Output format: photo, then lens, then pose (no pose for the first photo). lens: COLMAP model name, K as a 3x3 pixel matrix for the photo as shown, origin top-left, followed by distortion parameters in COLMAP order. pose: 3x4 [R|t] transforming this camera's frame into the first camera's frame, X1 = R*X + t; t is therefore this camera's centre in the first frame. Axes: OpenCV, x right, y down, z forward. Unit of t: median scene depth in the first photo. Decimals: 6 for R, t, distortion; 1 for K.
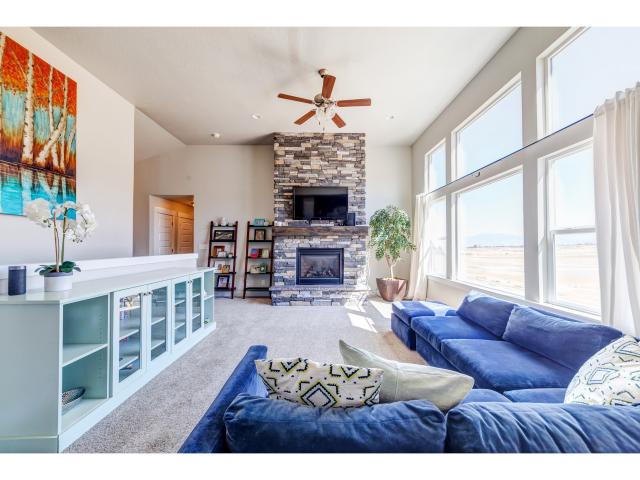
lens RADIAL K [[247.9, 0, 322.8], [0, 247.9, 241.1], [0, 0, 1]] dist [0.014853, -0.000576]
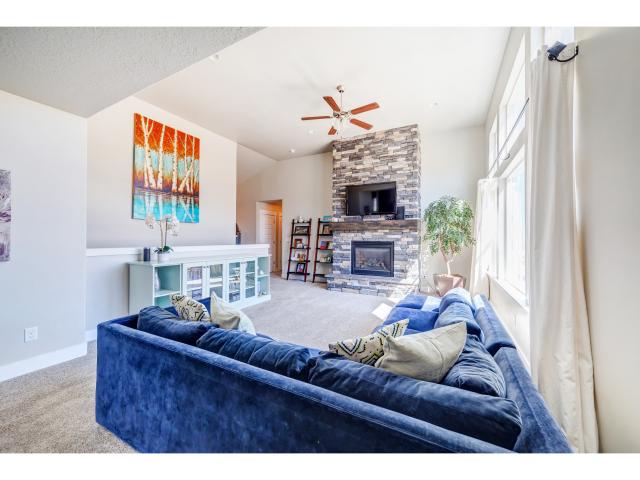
lens RADIAL K [[247.9, 0, 324.8], [0, 247.9, 237.0], [0, 0, 1]] dist [0.014853, -0.000576]
pose [[0.882989, 0.001761, -0.469391, 0.316572], [0.002353, 0.999964, 0.008177, -0.000070], [0.469388, -0.008325, 0.882953, -0.035209]]
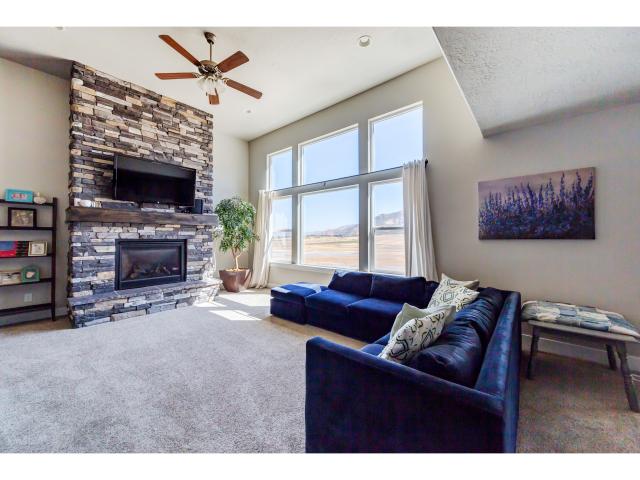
lens RADIAL K [[247.9, 0, 319.4], [0, 247.9, 233.7], [0, 0, 1]] dist [0.014853, -0.000576]
pose [[0.664575, 0.010014, 0.747155, -0.260984], [-0.016946, 0.999855, 0.001672, -0.000040], [-0.747030, -0.013772, 0.664648, 0.084642]]
